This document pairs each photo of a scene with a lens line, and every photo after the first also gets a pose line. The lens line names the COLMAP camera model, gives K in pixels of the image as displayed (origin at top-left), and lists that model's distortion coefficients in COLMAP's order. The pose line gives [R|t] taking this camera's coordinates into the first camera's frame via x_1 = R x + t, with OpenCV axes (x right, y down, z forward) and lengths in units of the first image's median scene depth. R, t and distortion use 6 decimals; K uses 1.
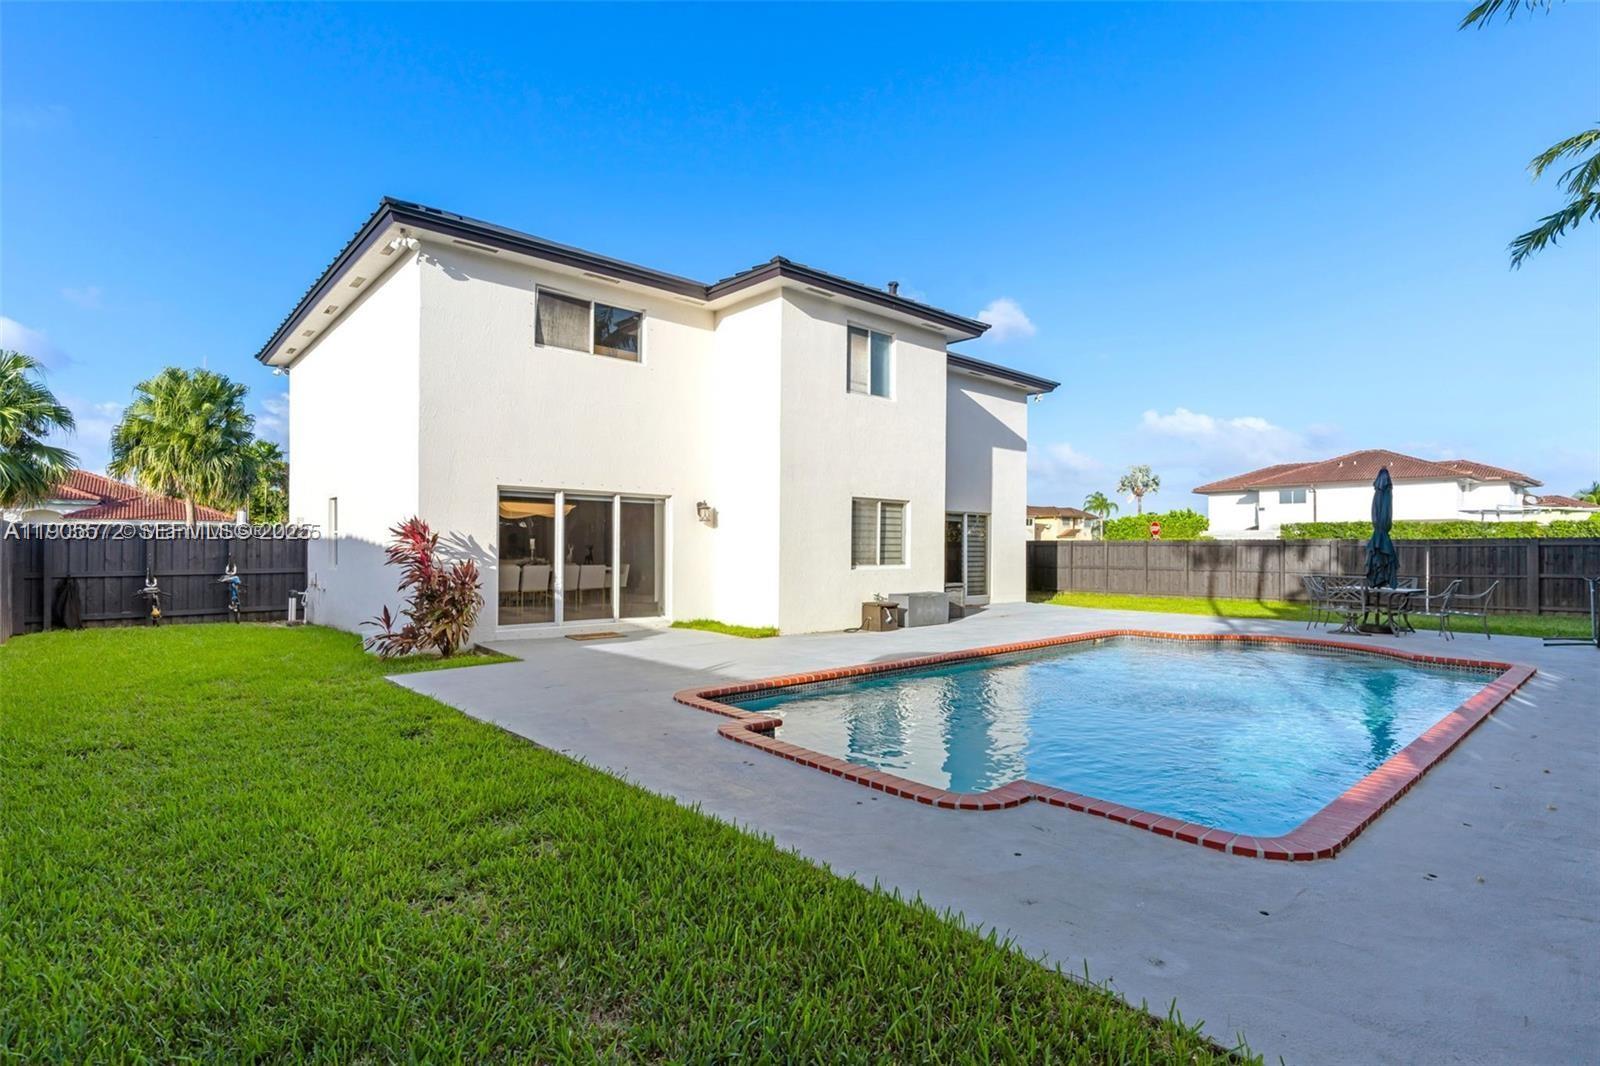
lens RADIAL K [[774.0, 0, 796.7], [0, 774.0, 540.3], [0, 0, 1]] dist [0.000658, 0.000196]
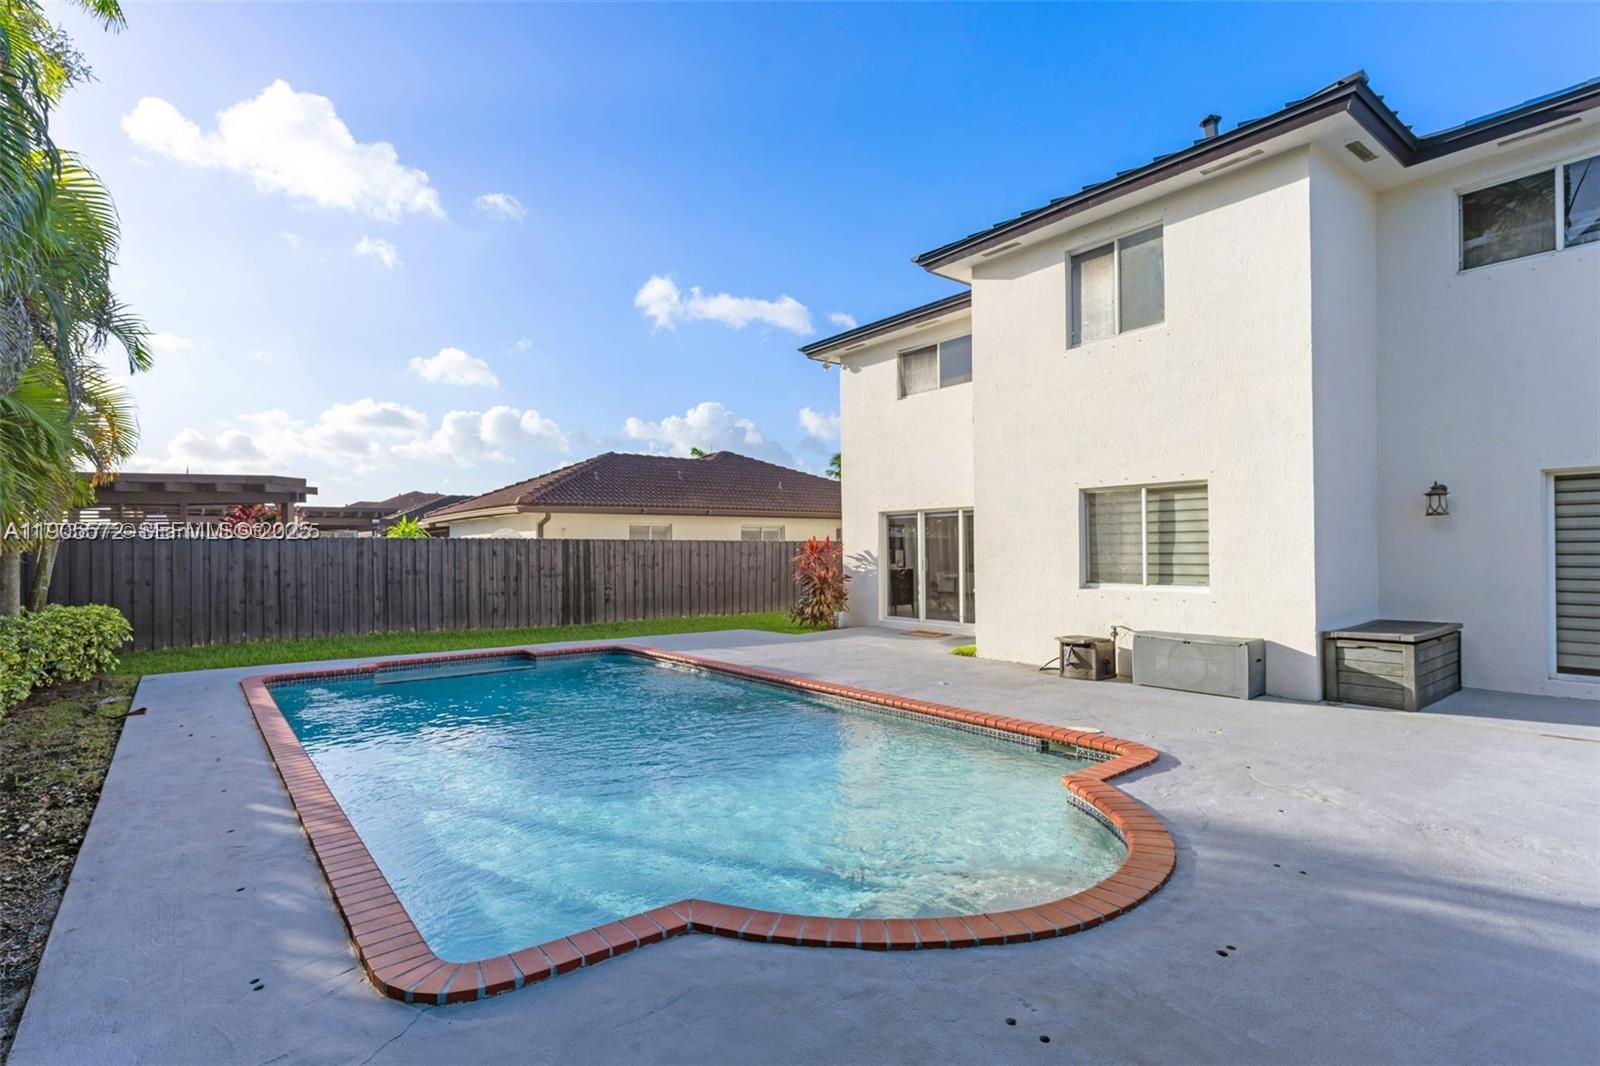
lens RADIAL K [[774.0, 0, 794.8], [0, 774.0, 538.7], [0, 0, 1]] dist [0.000658, 0.000196]
pose [[-0.061988, -0.014952, -0.997965, 0.804086], [0.024210, 0.999571, -0.016480, -0.003989], [0.997783, -0.025182, -0.061599, 0.768335]]
